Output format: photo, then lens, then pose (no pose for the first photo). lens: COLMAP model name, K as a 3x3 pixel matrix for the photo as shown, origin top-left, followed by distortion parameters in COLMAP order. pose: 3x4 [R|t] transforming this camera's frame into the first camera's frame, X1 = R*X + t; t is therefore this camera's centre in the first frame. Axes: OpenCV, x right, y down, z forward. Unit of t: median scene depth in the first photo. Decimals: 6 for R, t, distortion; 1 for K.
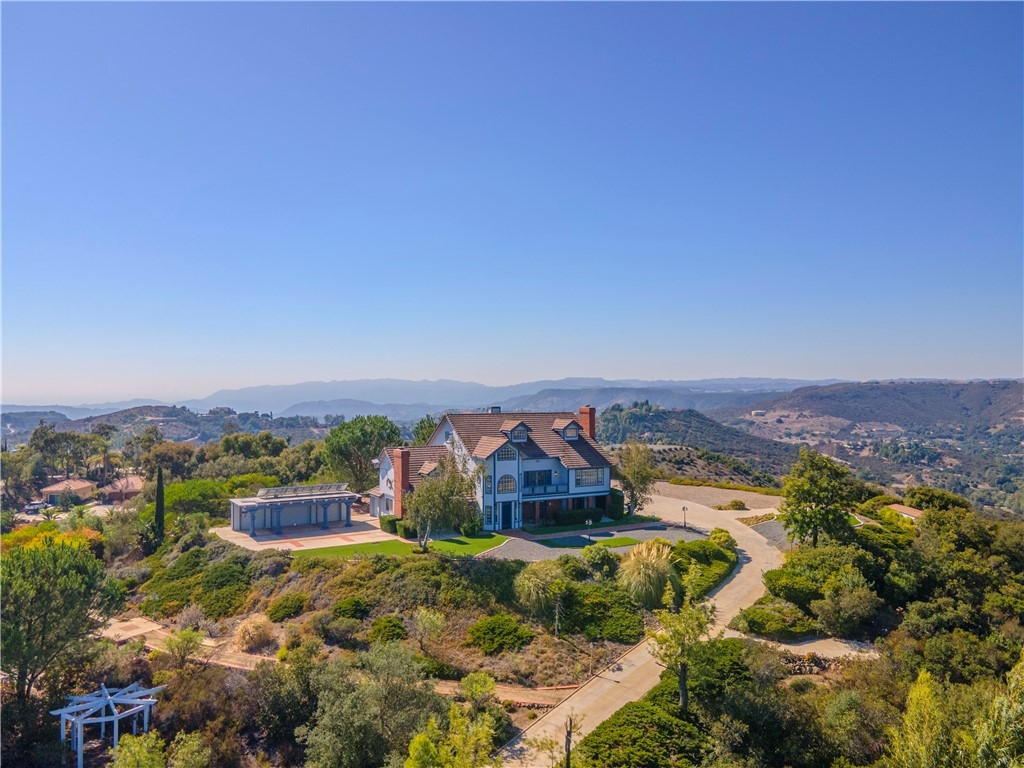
lens RADIAL K [[742.3, 0, 512.0], [0, 742.3, 384.0], [0, 0, 1]] dist [-0.001906, -0.000413]
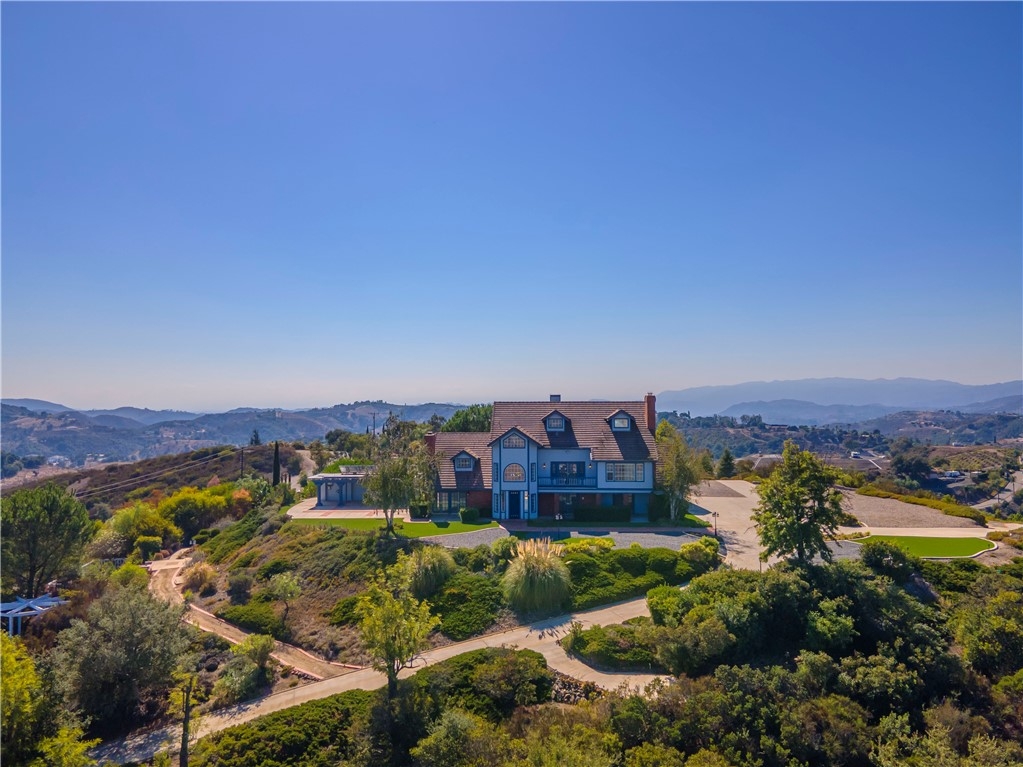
lens RADIAL K [[741.6, 0, 511.5], [0, 741.6, 383.5], [0, 0, 1]] dist [-0.001906, -0.000413]
pose [[0.849638, -0.008584, -0.527296, 0.468113], [0.008042, 0.999962, -0.003320, 0.019957], [0.527305, -0.001420, 0.849675, 0.162031]]
